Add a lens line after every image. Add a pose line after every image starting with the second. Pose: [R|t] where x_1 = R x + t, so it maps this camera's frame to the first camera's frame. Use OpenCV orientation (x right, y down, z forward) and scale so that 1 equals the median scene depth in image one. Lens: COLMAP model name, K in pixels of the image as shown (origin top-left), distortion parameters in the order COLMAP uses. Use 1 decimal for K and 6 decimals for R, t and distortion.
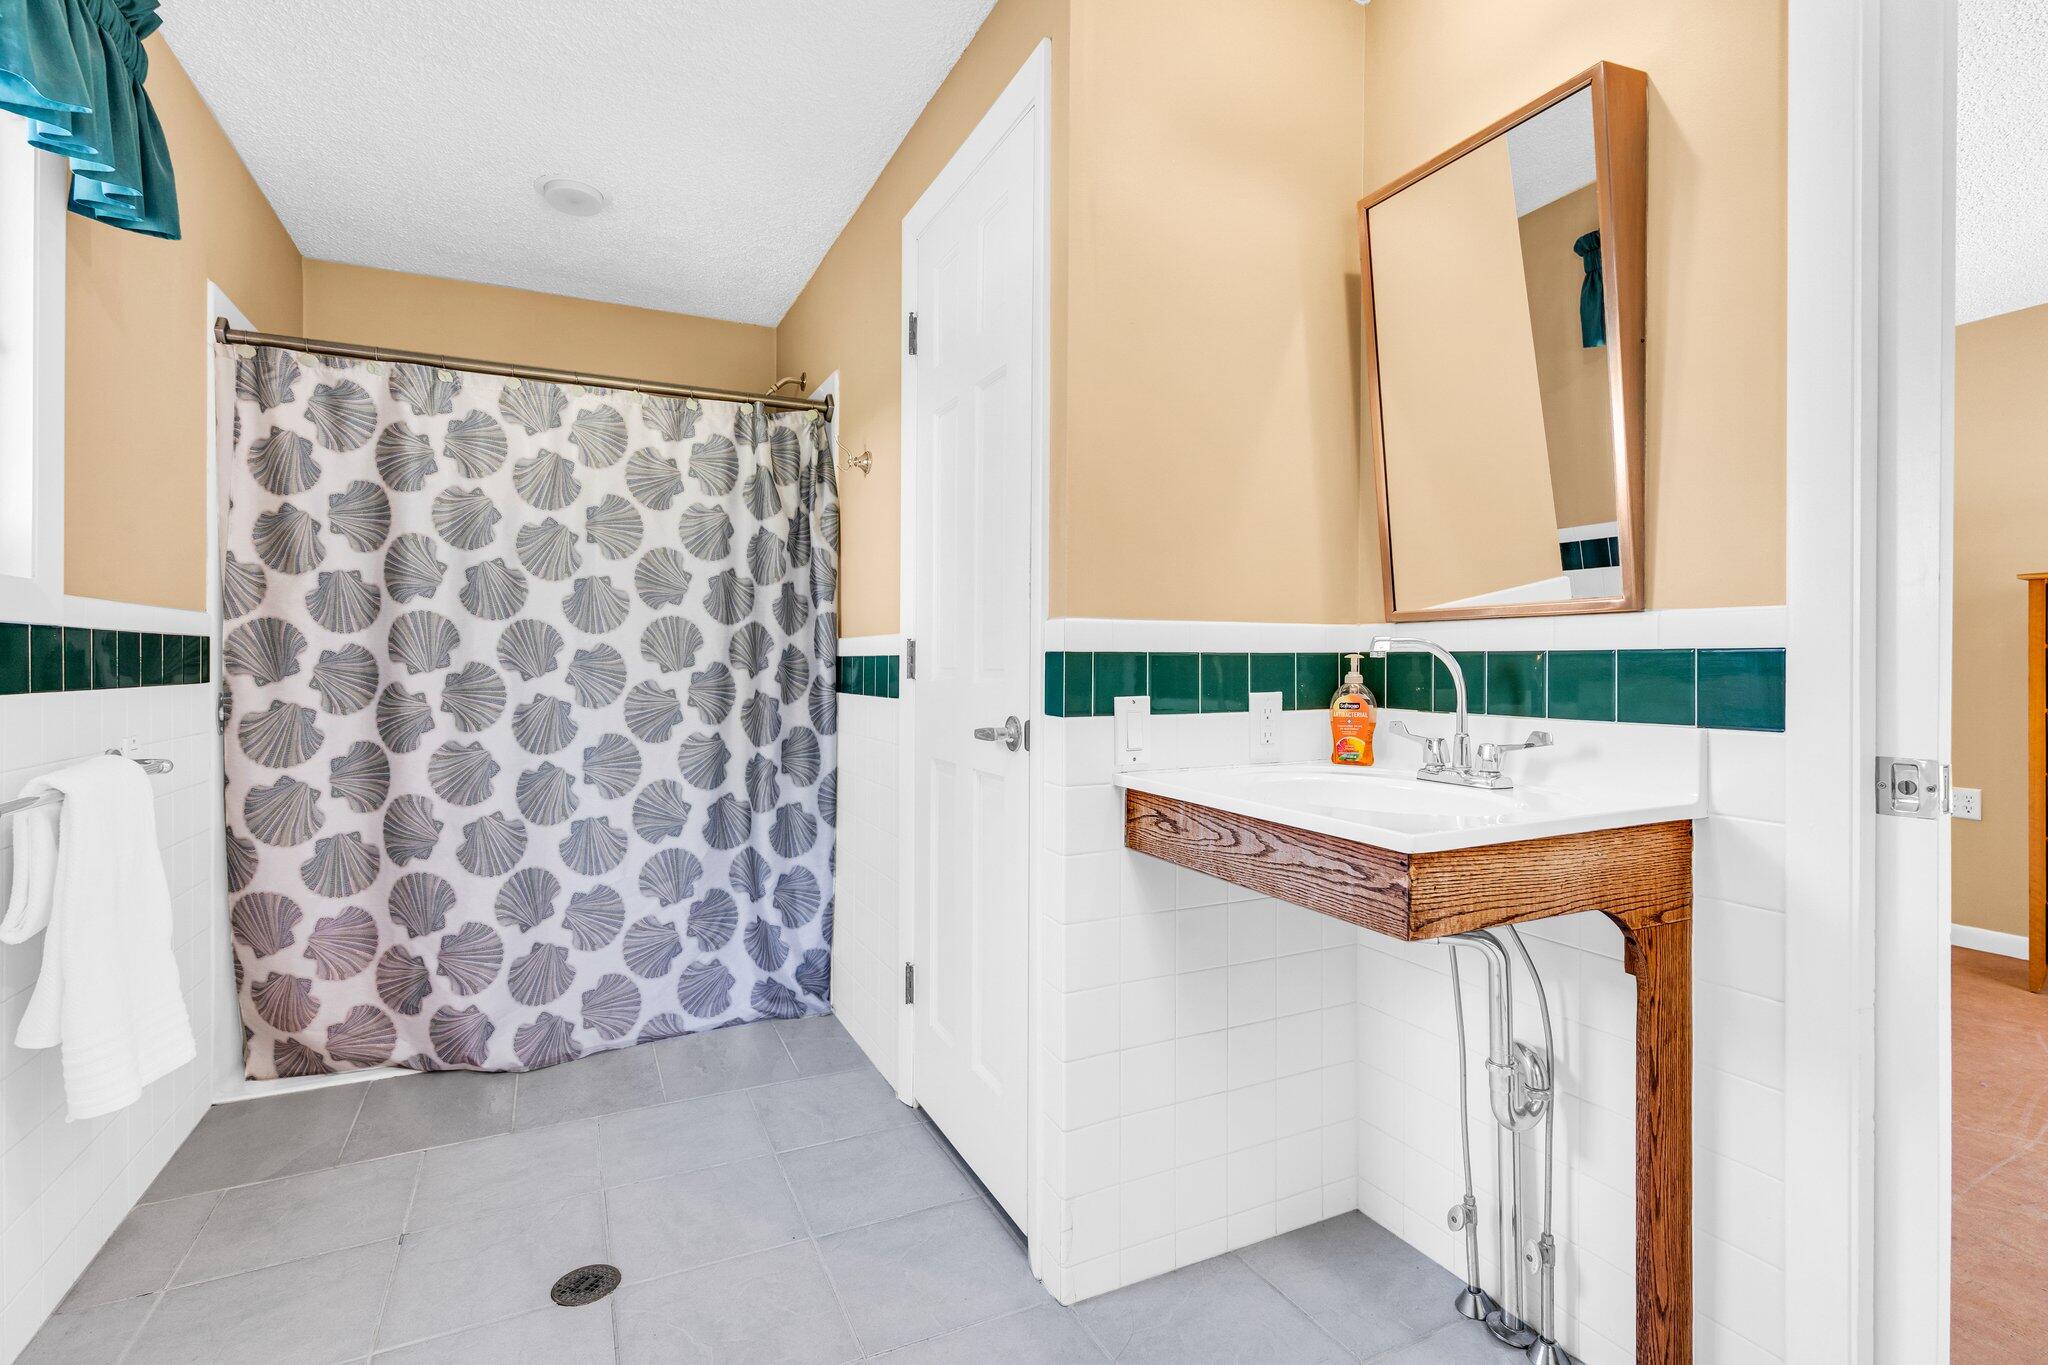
lens RADIAL K [[962.2, 0, 1031.3], [0, 962.2, 663.0], [0, 0, 1]] dist [-0.005744, 0.001562]
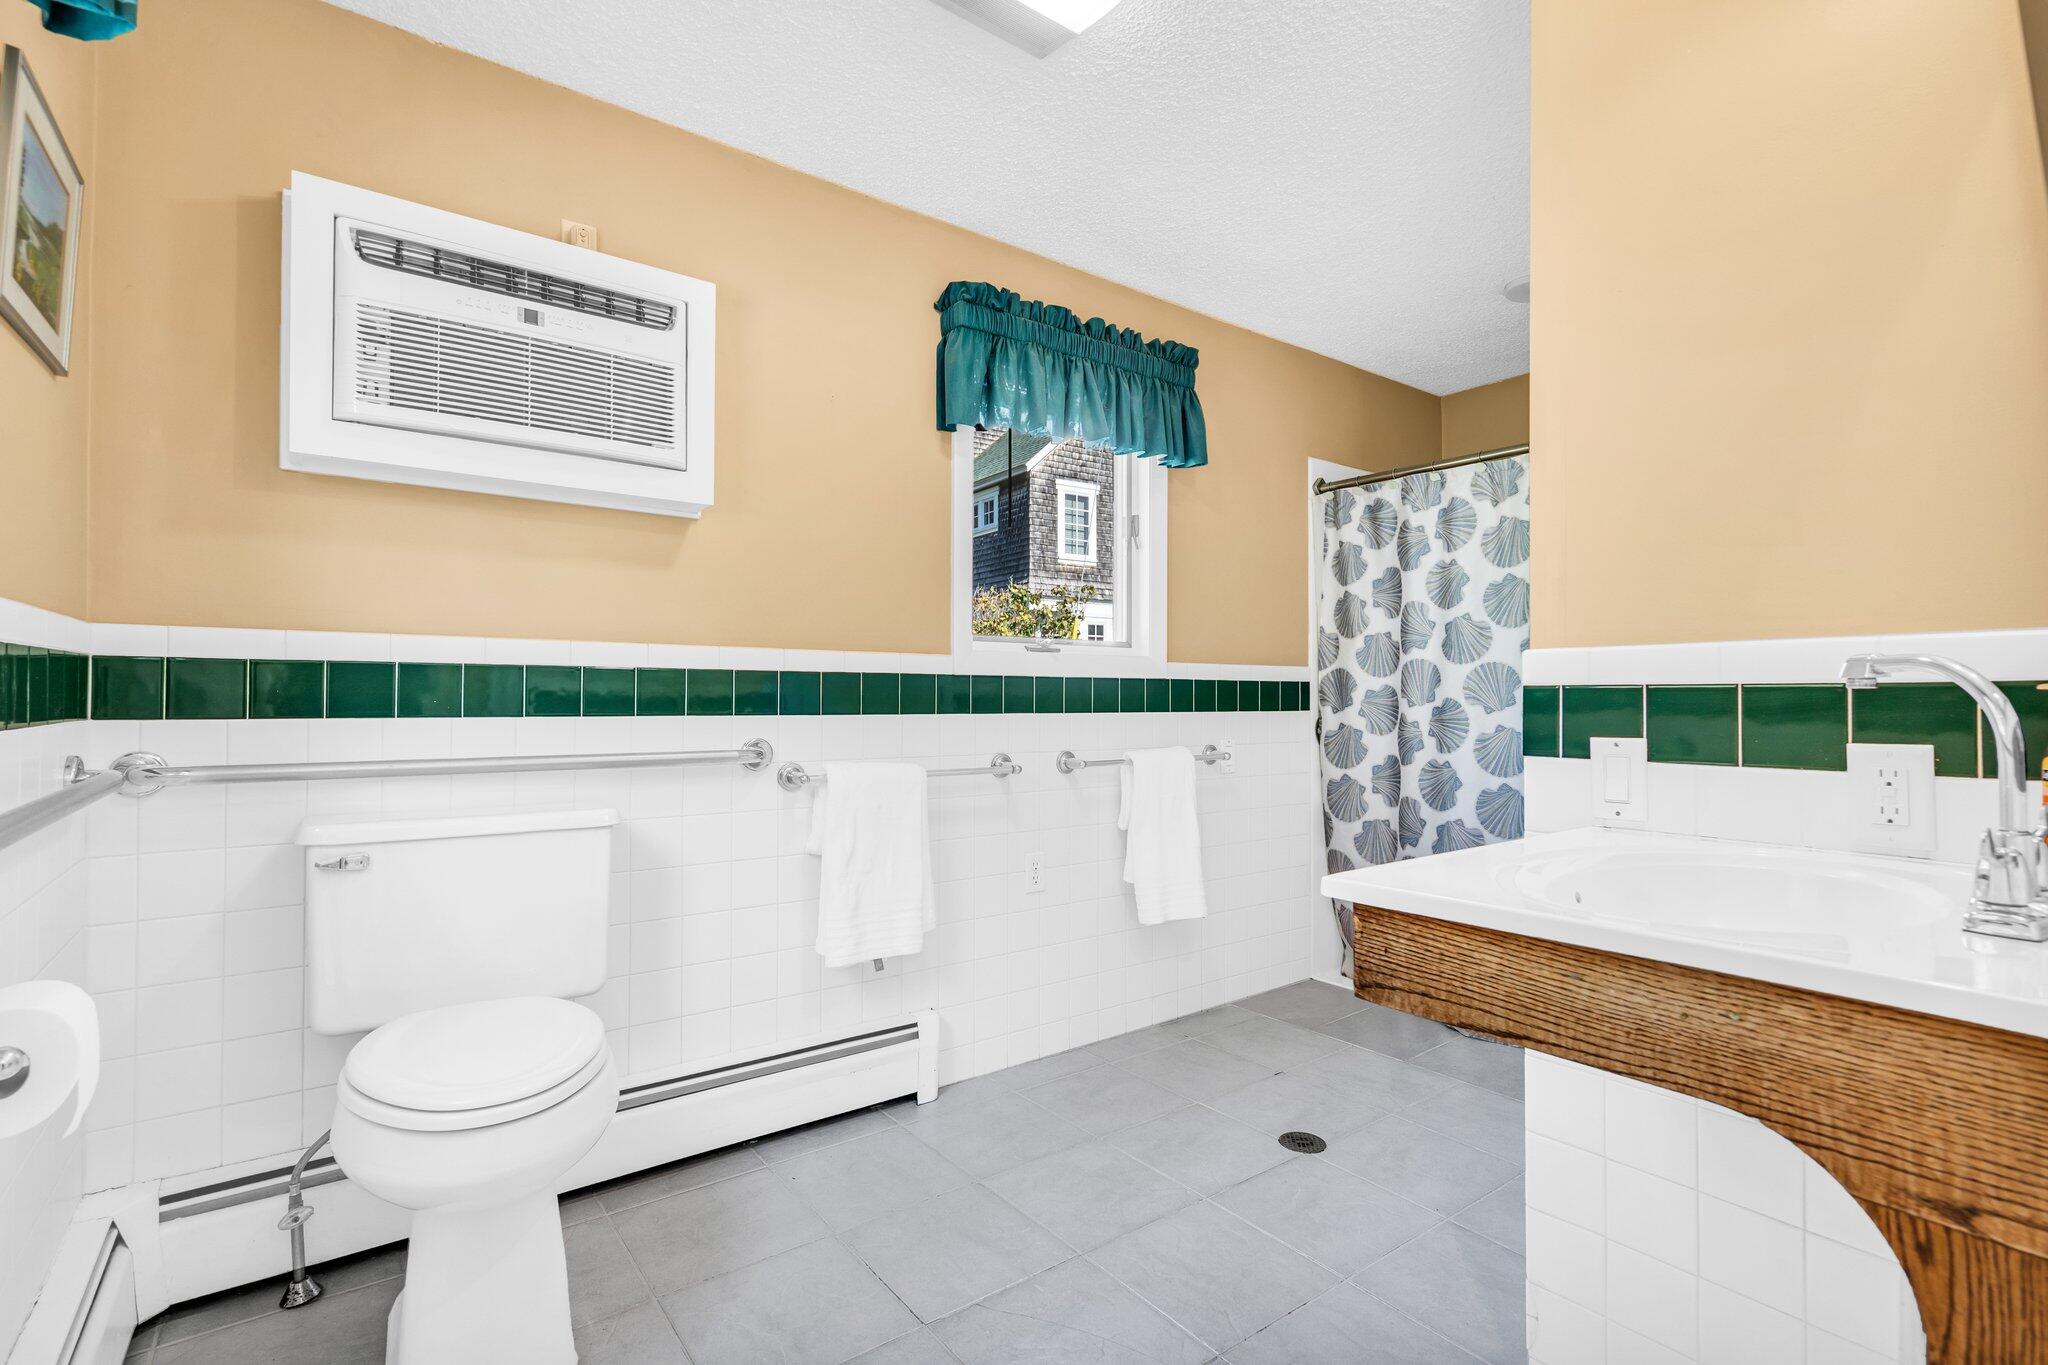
lens RADIAL K [[962.2, 0, 1034.8], [0, 962.2, 689.1], [0, 0, 1]] dist [-0.005744, 0.001562]
pose [[0.182848, -0.008408, -0.983105, 0.590039], [-0.004105, 0.999948, -0.009315, 0.001381], [0.983133, 0.005739, 0.182804, 0.248257]]
